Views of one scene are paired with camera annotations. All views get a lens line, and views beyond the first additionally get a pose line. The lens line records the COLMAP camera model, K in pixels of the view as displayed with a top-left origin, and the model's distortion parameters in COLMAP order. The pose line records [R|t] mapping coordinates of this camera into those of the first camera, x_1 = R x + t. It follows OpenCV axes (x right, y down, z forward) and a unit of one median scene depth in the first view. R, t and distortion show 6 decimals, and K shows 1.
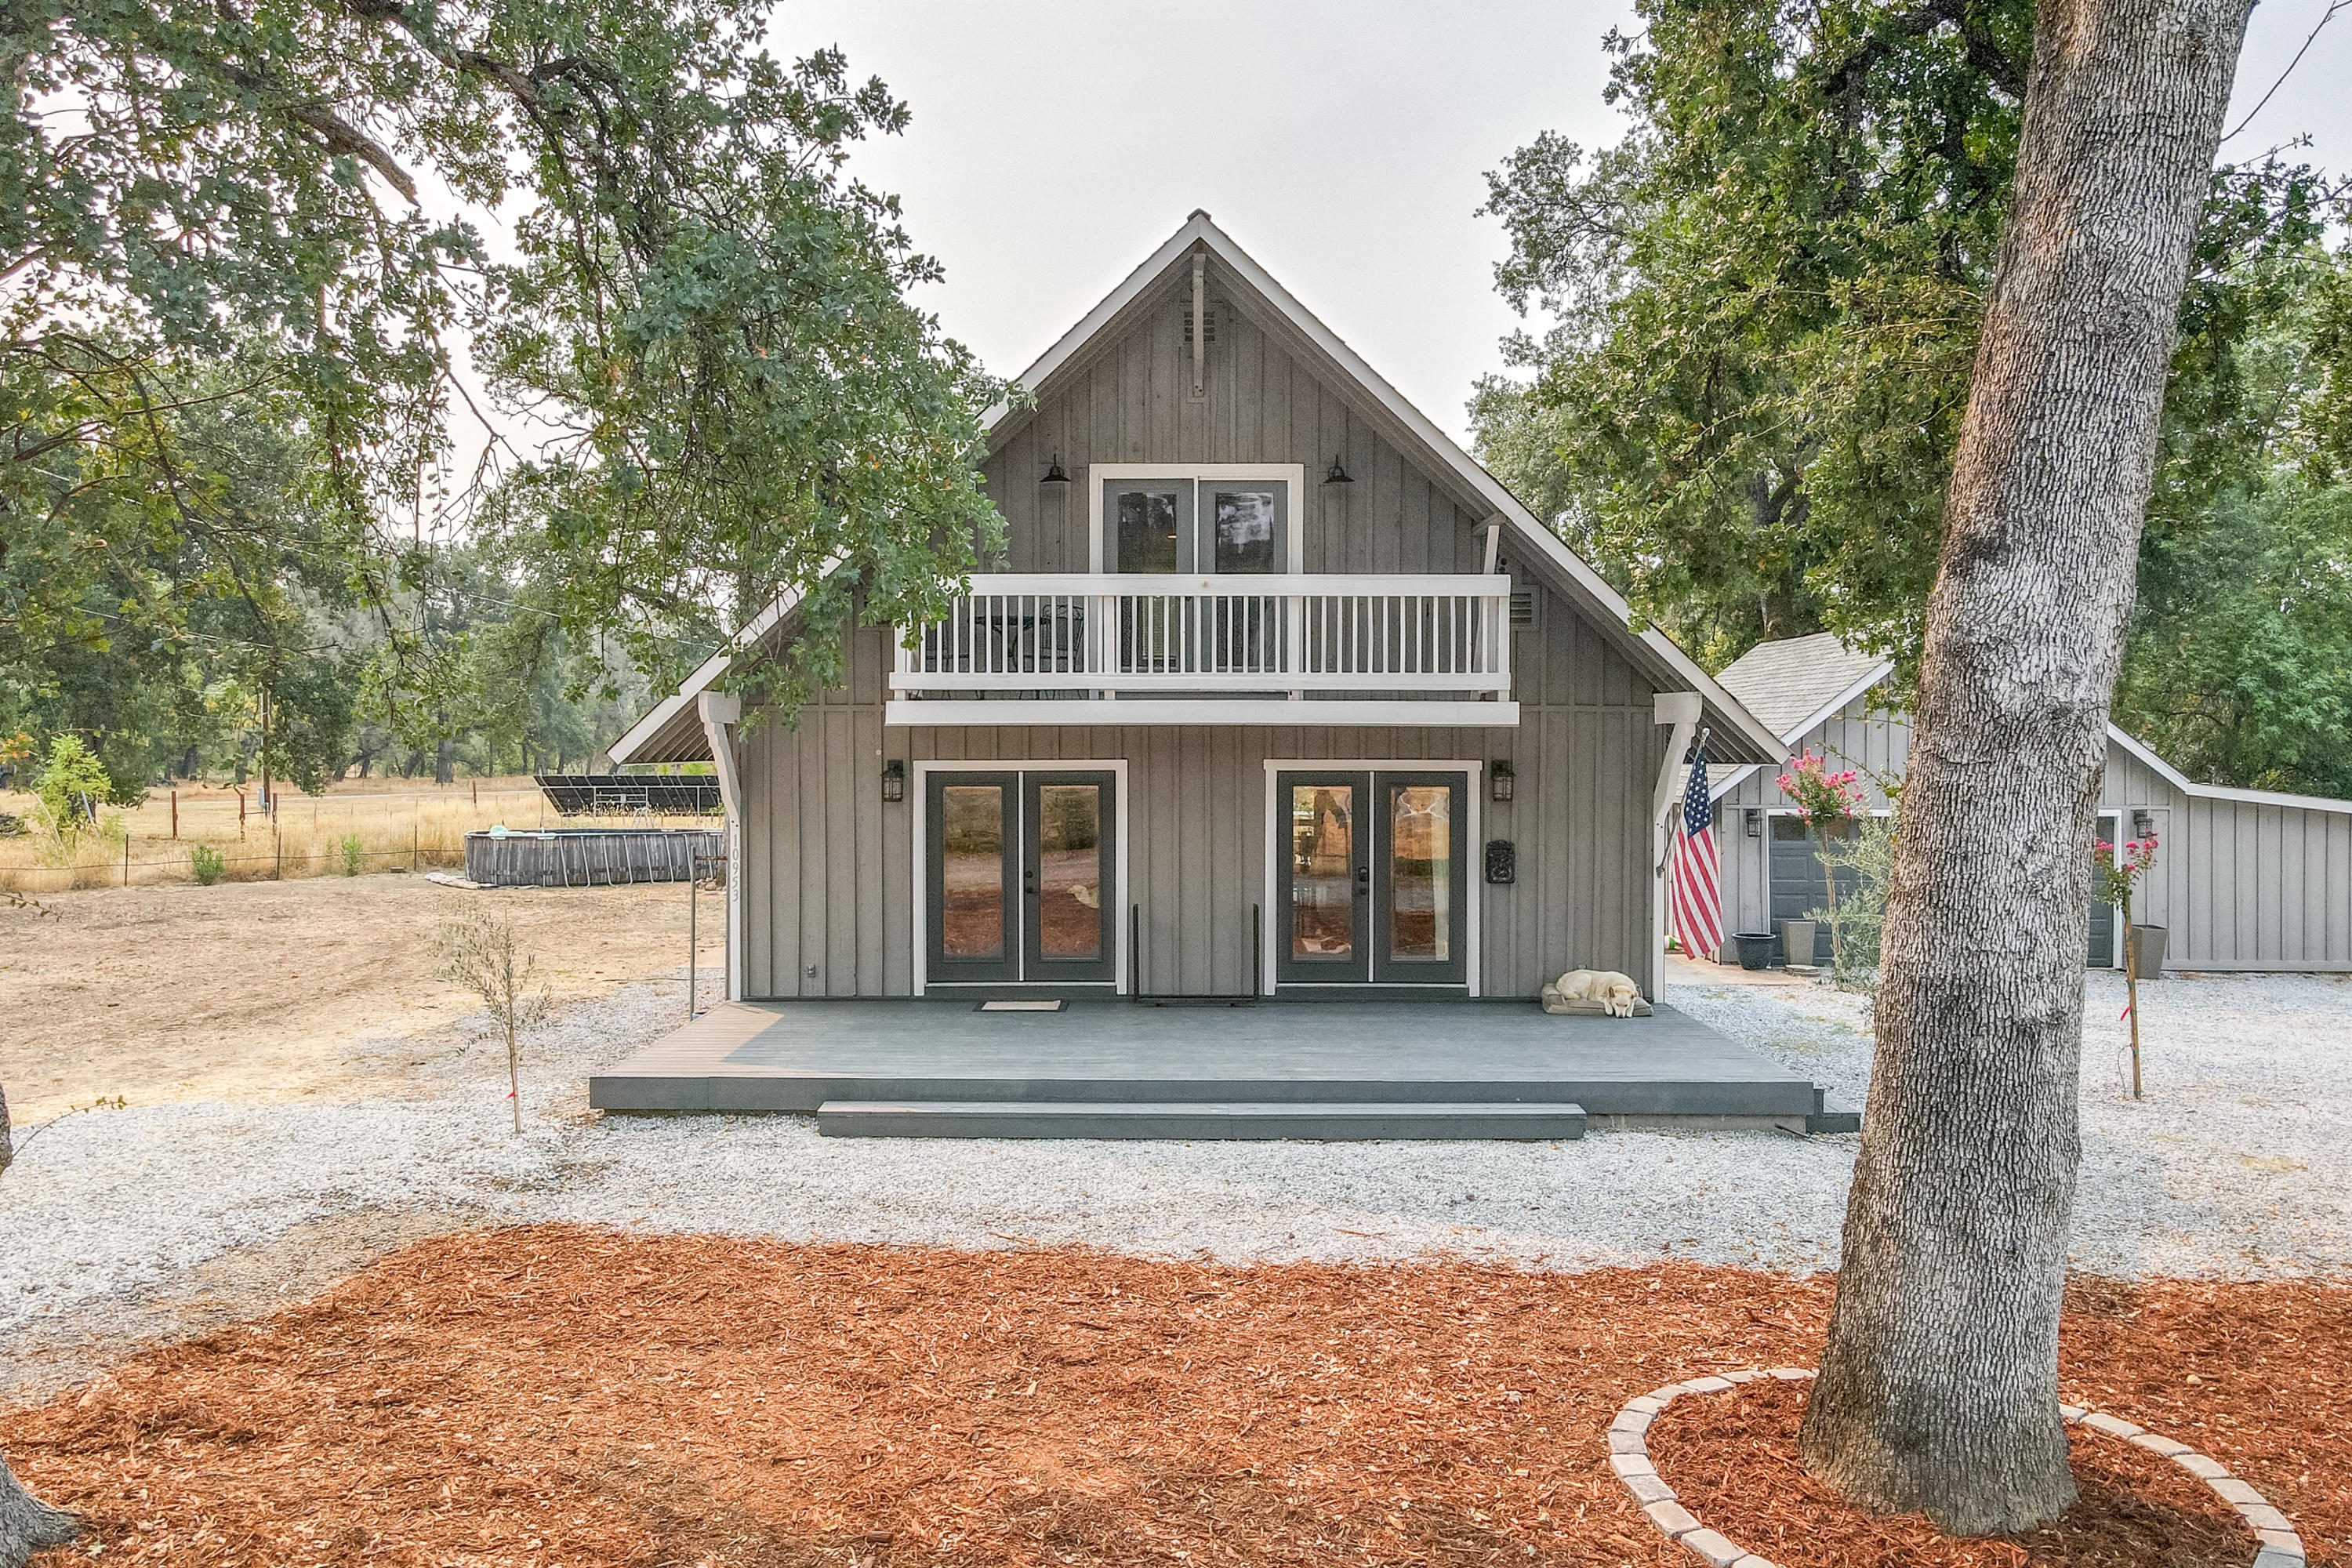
lens RADIAL K [[1726.3, 0, 1179.0], [0, 1726.3, 777.4], [0, 0, 1]] dist [0.003171, 0.025702]
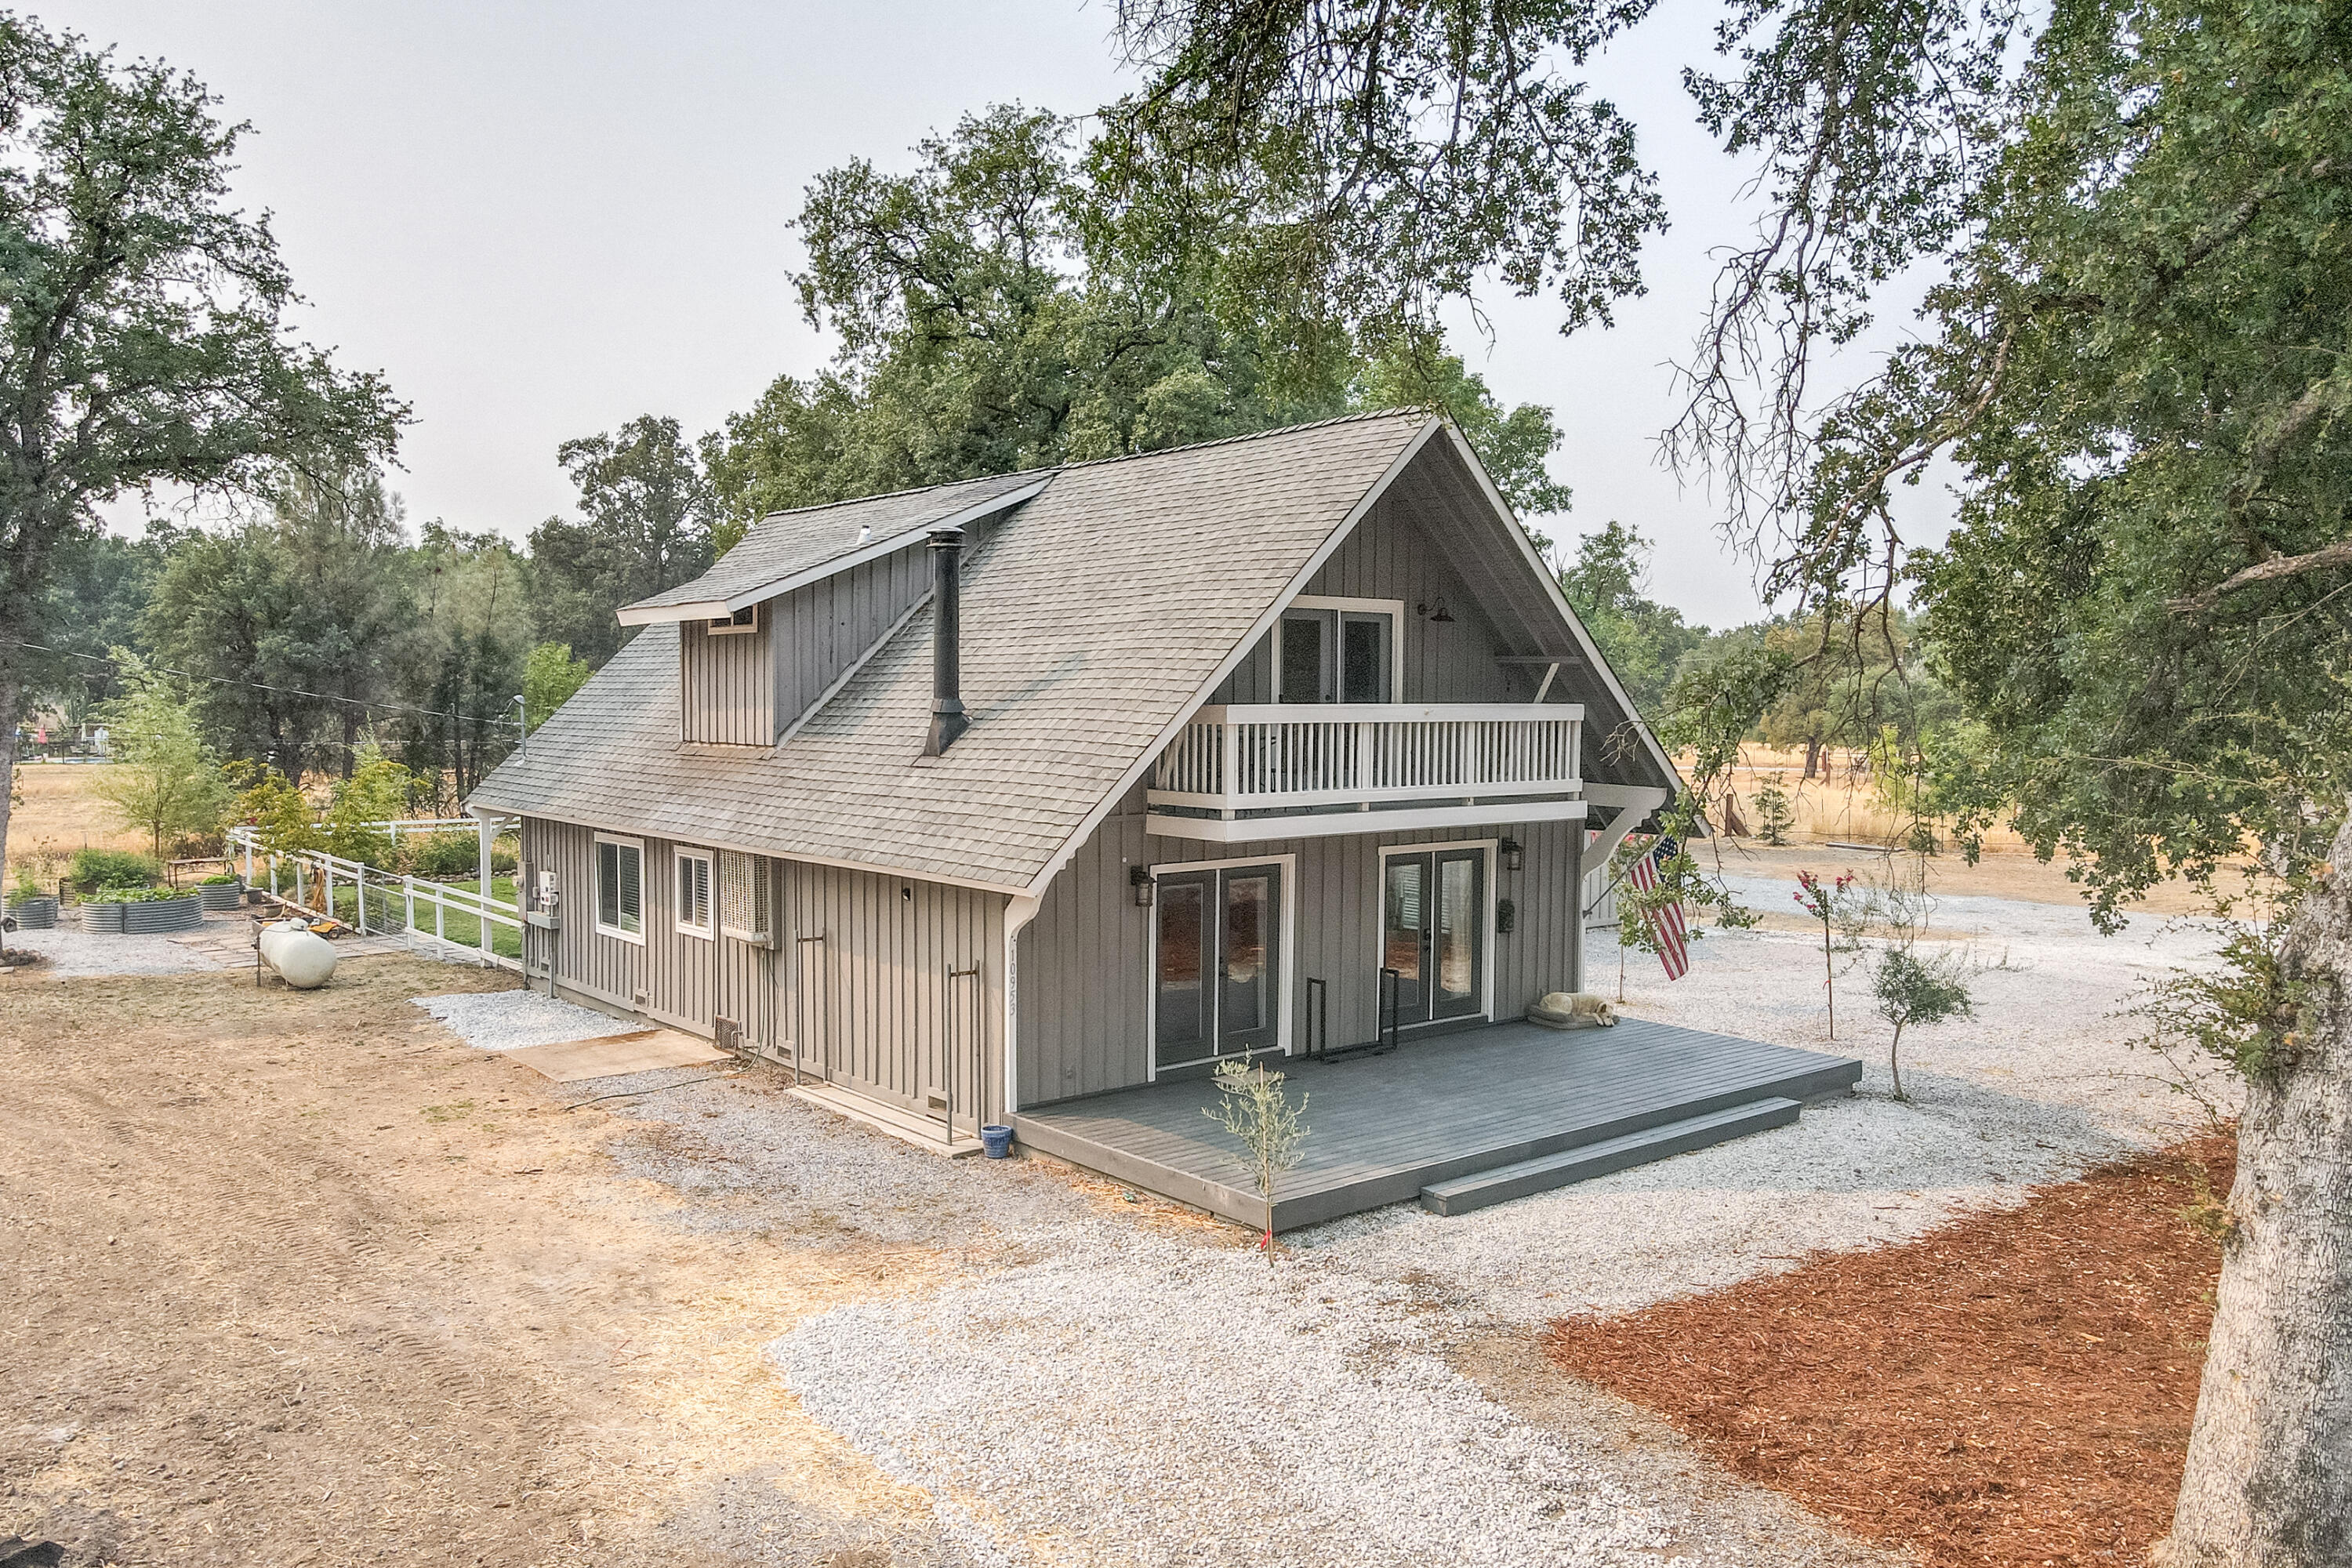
lens RADIAL K [[1726.3, 0, 1187.1], [0, 1726.3, 799.0], [0, 0, 1]] dist [0.003171, 0.025702]
pose [[0.763299, -0.036338, 0.645023, -0.842390], [0.004201, 0.998675, 0.051289, -0.107916], [-0.646032, -0.036439, 0.762440, 0.168984]]
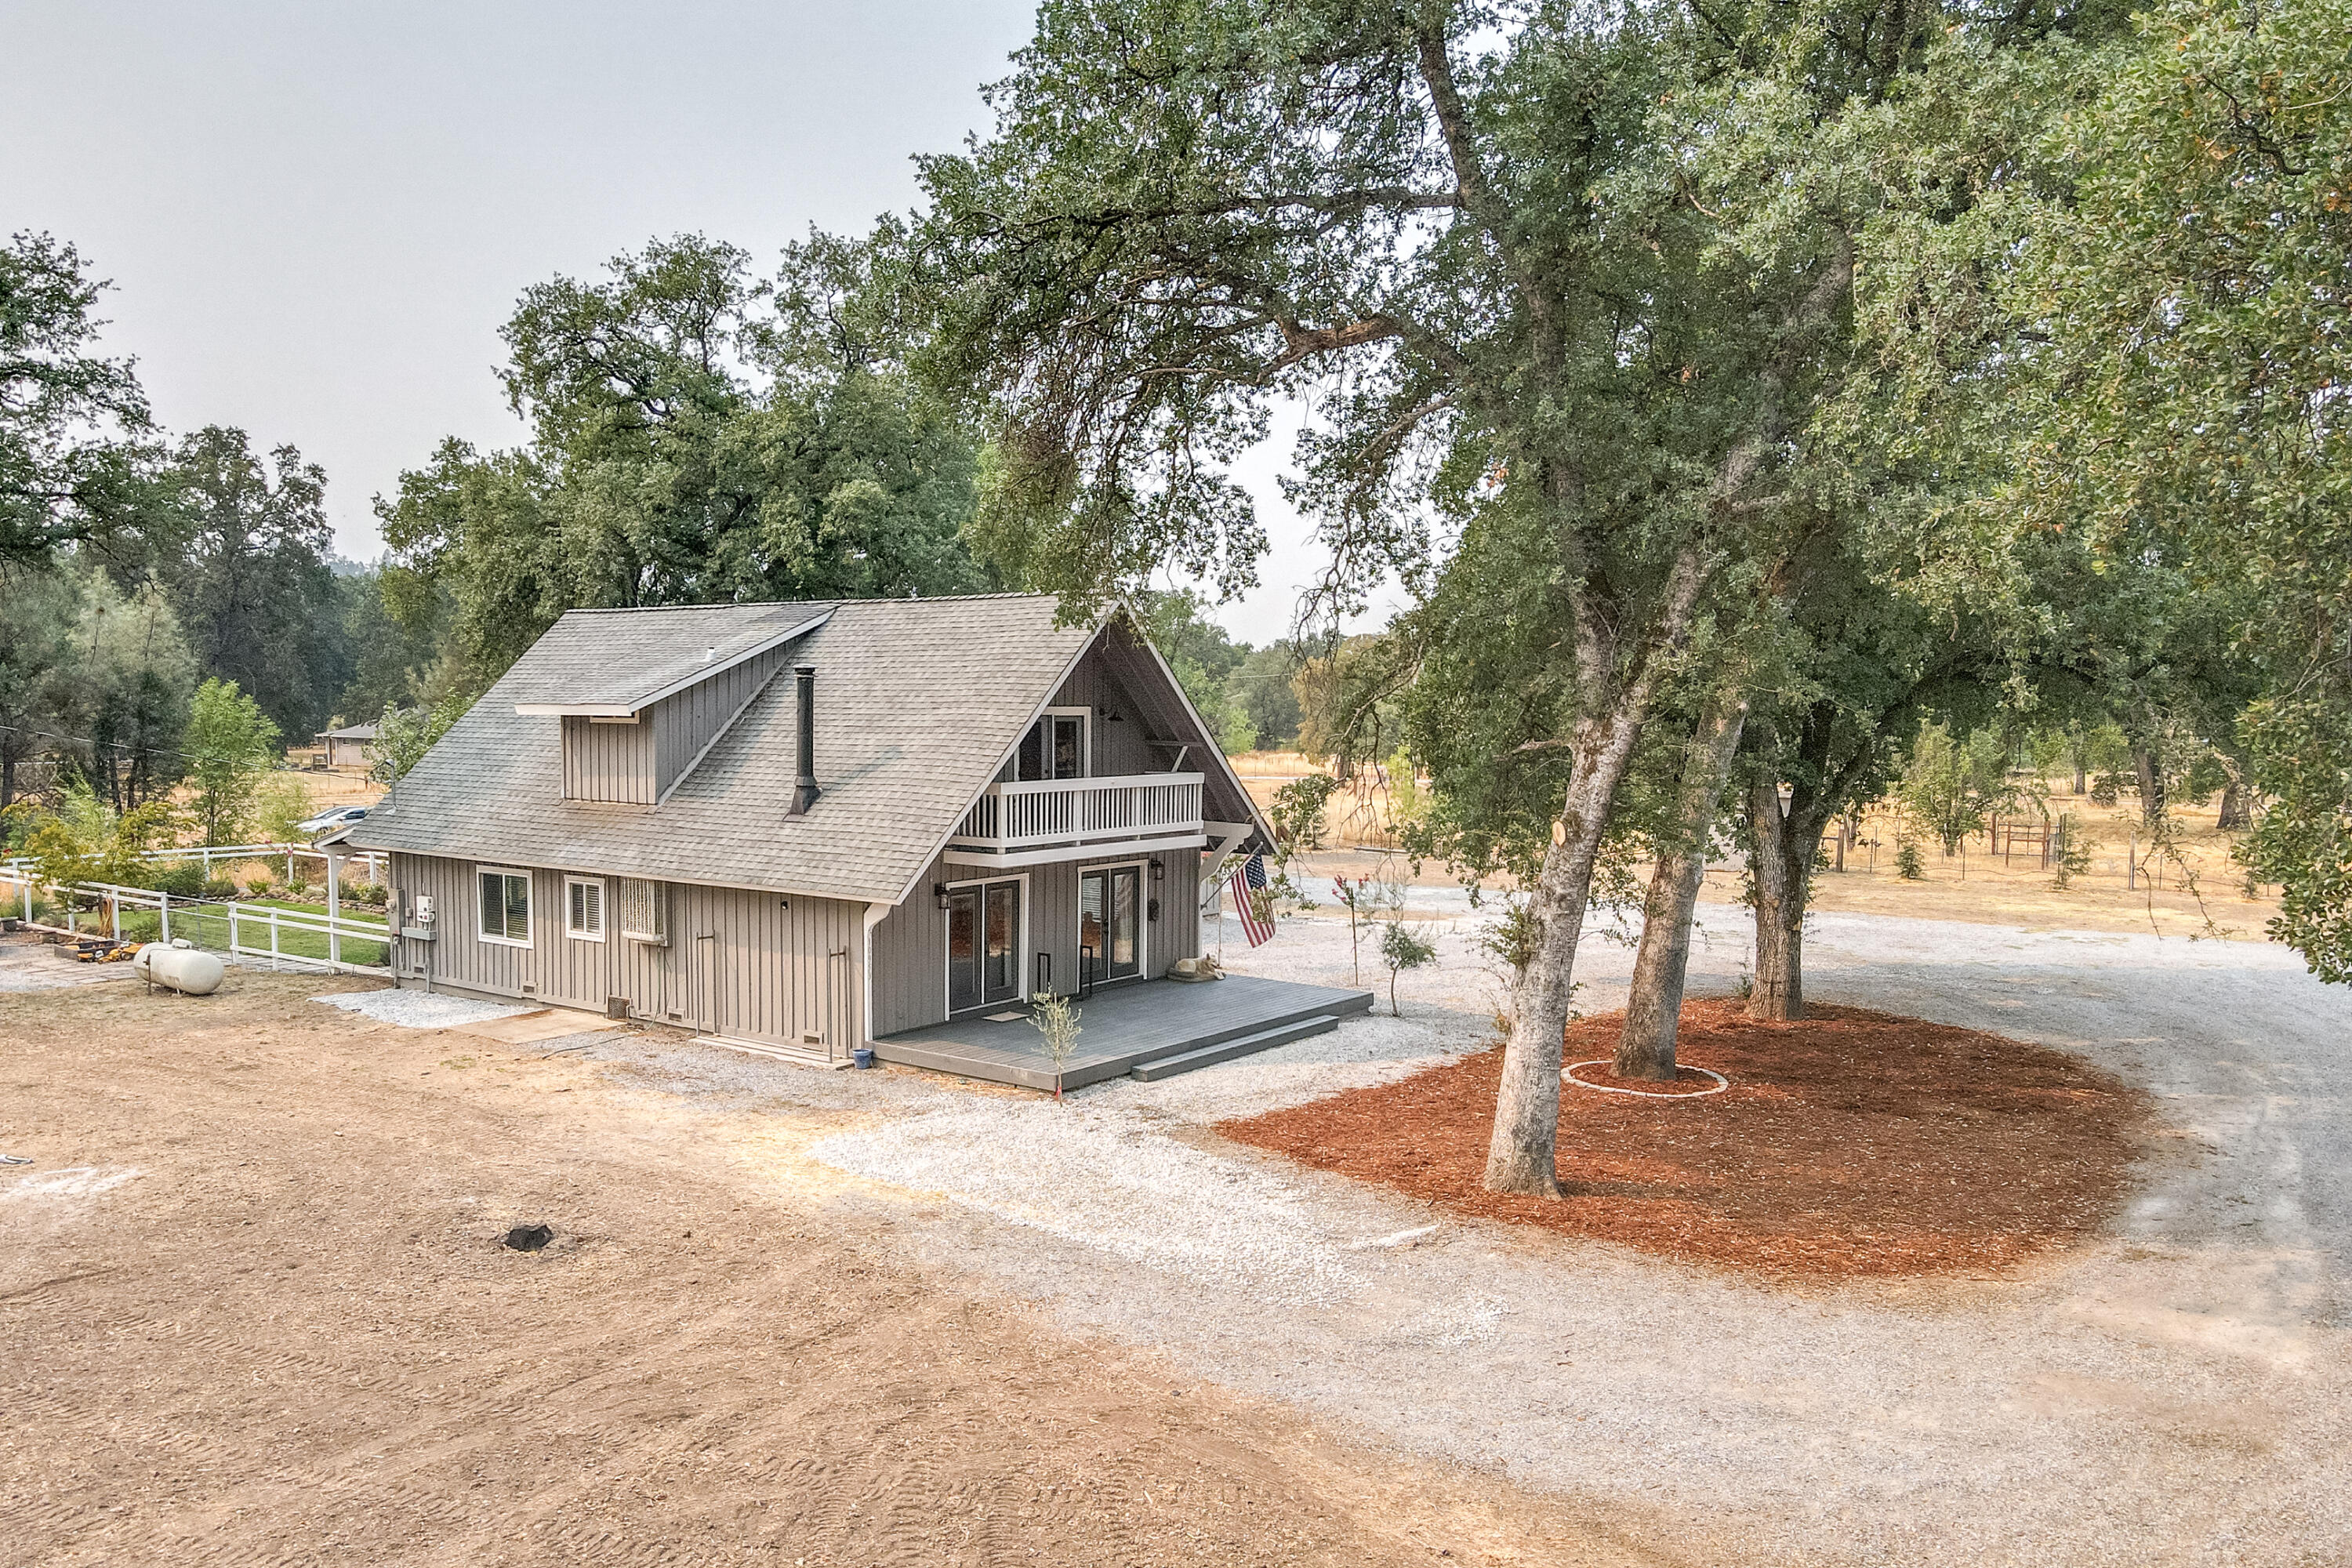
lens RADIAL K [[1726.3, 0, 1171.7], [0, 1726.3, 792.9], [0, 0, 1]] dist [0.003171, 0.025702]
pose [[0.580756, -0.039788, 0.813105, -1.420015], [0.002142, 0.998876, 0.047348, -0.180353], [-0.814075, -0.025756, 0.580188, -0.161612]]
